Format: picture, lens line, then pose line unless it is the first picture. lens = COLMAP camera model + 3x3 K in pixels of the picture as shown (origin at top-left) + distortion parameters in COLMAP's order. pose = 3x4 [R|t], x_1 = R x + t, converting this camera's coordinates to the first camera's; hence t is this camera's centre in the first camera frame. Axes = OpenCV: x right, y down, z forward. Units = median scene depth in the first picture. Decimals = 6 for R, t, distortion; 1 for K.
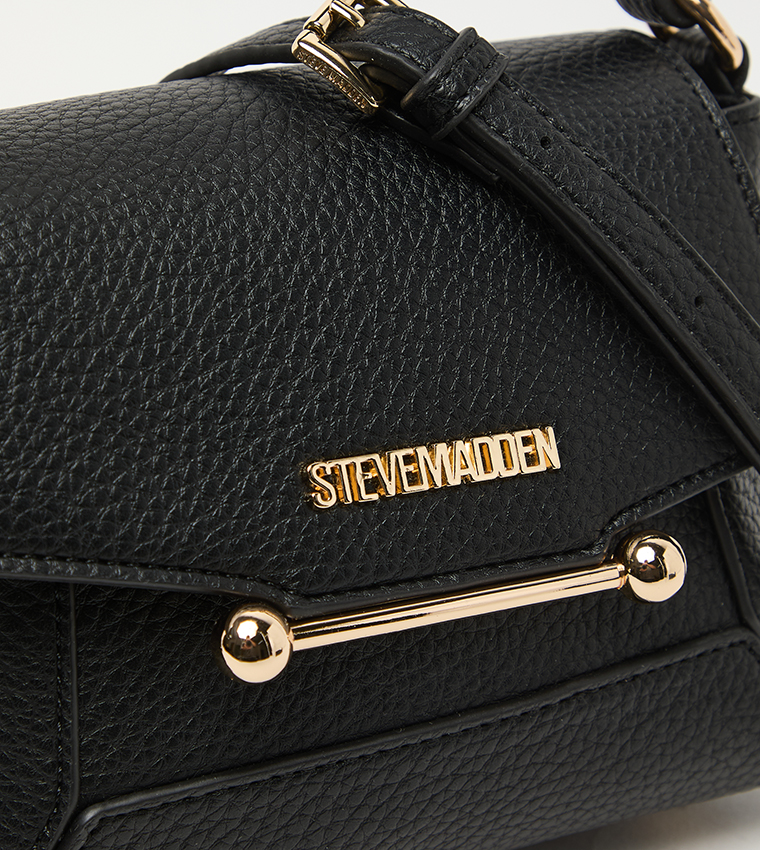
lens RADIAL K [[1878.7, 0, 379.3], [0, 1878.7, 331.4], [0, 0, 1]] dist [-0.021525, -0.073338]
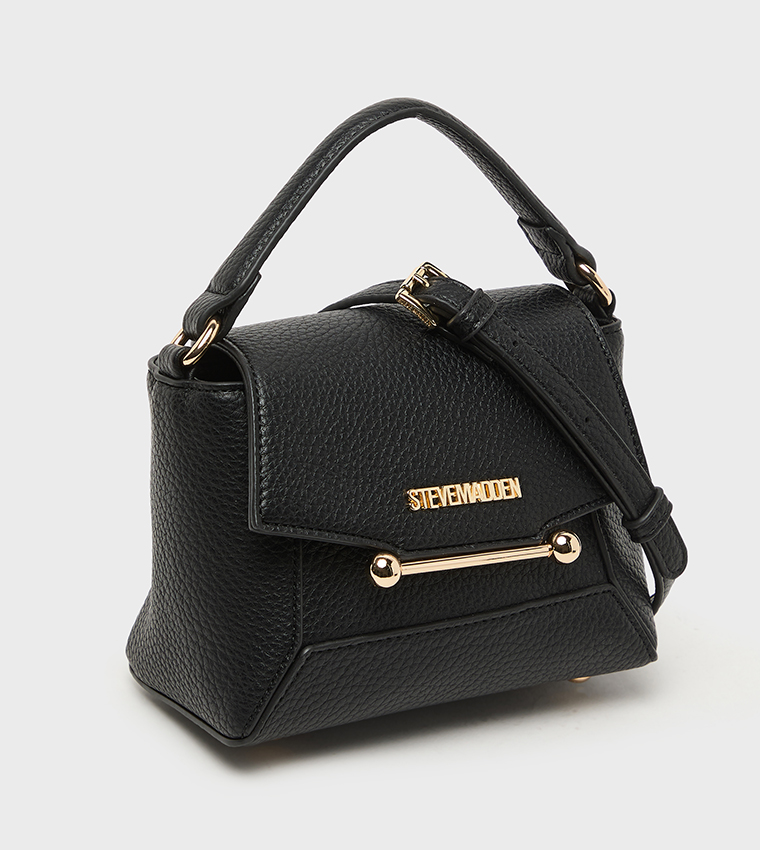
lens RADIAL K [[1980.5, 0, 380.0], [0, 1980.5, 425.0], [0, 0, 1]] dist [0.037423, -0.030075]
pose [[0.998709, 0.010591, 0.049671, -0.174147], [-0.008501, 0.999078, -0.042093, 0.086706], [-0.050071, 0.041617, 0.997878, -1.219672]]
